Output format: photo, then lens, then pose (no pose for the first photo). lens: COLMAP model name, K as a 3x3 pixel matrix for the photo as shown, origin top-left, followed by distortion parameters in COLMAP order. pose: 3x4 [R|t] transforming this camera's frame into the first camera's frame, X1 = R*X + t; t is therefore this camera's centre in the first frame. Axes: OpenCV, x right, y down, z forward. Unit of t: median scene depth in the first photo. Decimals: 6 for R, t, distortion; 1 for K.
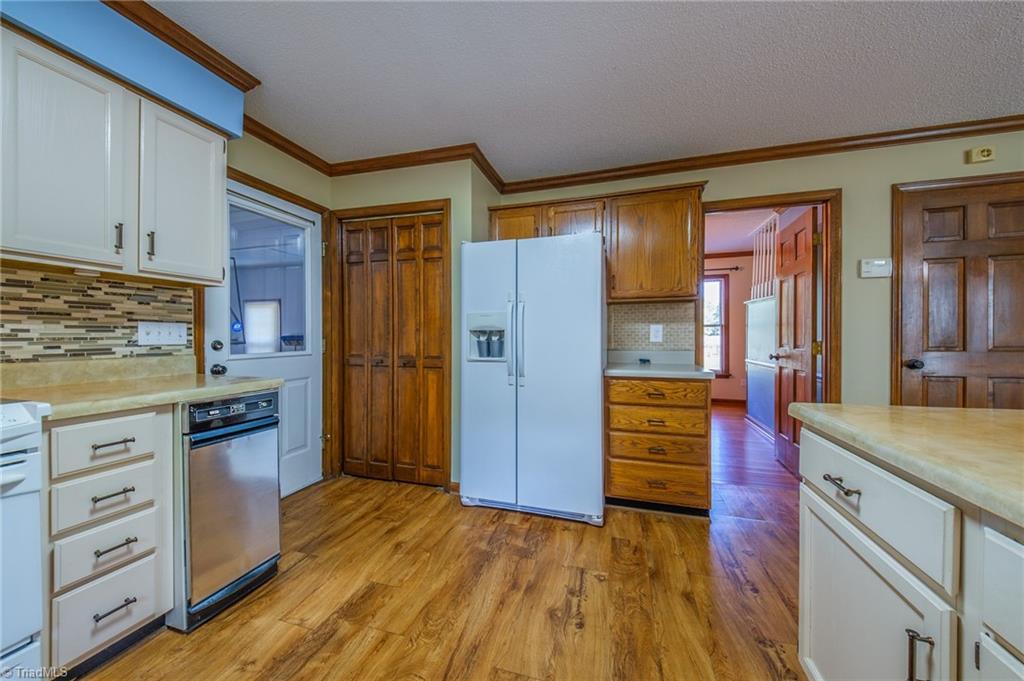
lens RADIAL K [[366.3, 0, 512.0], [0, 366.3, 340.5], [0, 0, 1]] dist [0.000374, 0.000014]
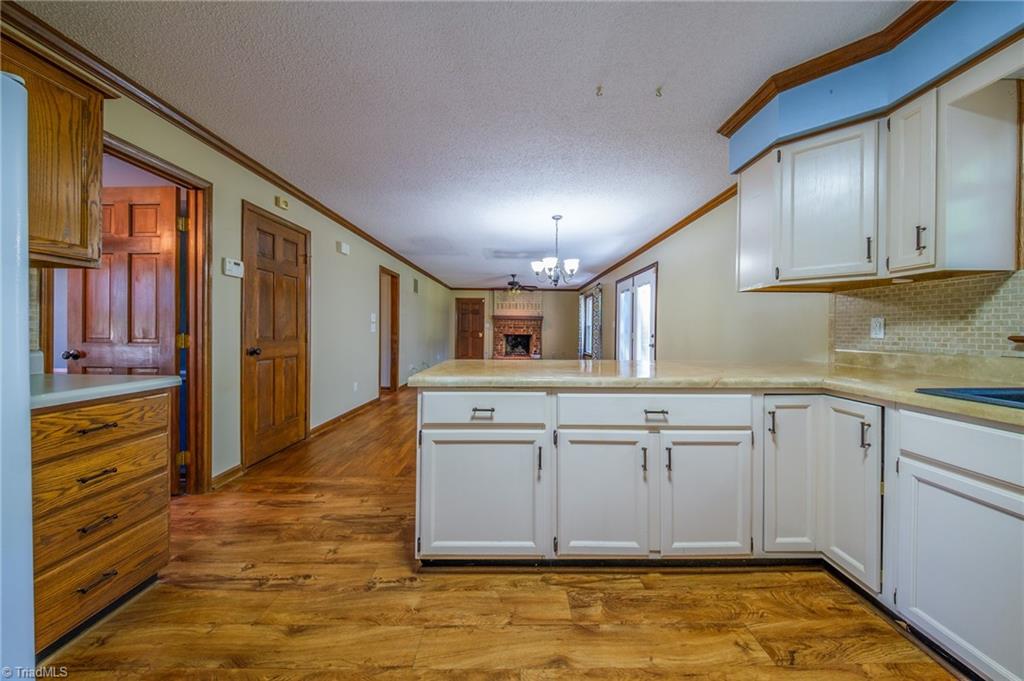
lens RADIAL K [[356.0, 0, 517.1], [0, 356.0, 335.4], [0, 0, 1]] dist [-0.001119, -0.000062]
pose [[-0.292523, -0.012407, 0.956178, -0.430237], [0.001454, 0.999909, 0.013419, -0.007042], [-0.956257, 0.005315, -0.292478, 0.686410]]
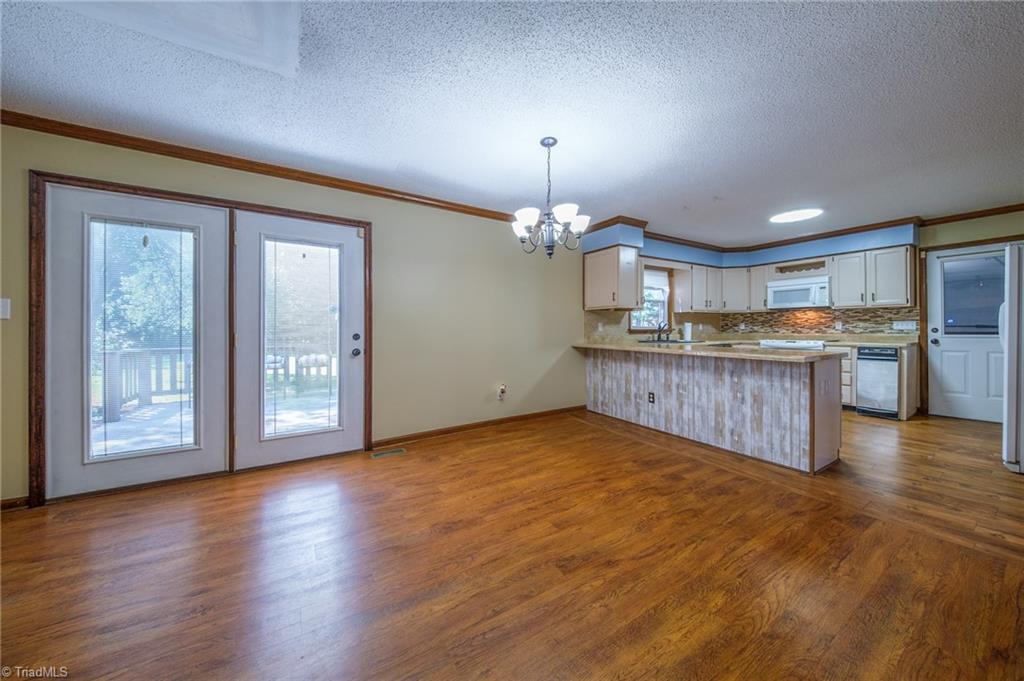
lens RADIAL K [[351.2, 0, 516.0], [0, 351.2, 331.7], [0, 0, 1]] dist [-0.000445, -0.009115]
pose [[-0.656239, 0.012970, -0.754442, 2.901953], [0.002998, 0.999889, 0.014582, -0.017412], [0.754547, 0.007307, -0.656205, 0.575906]]
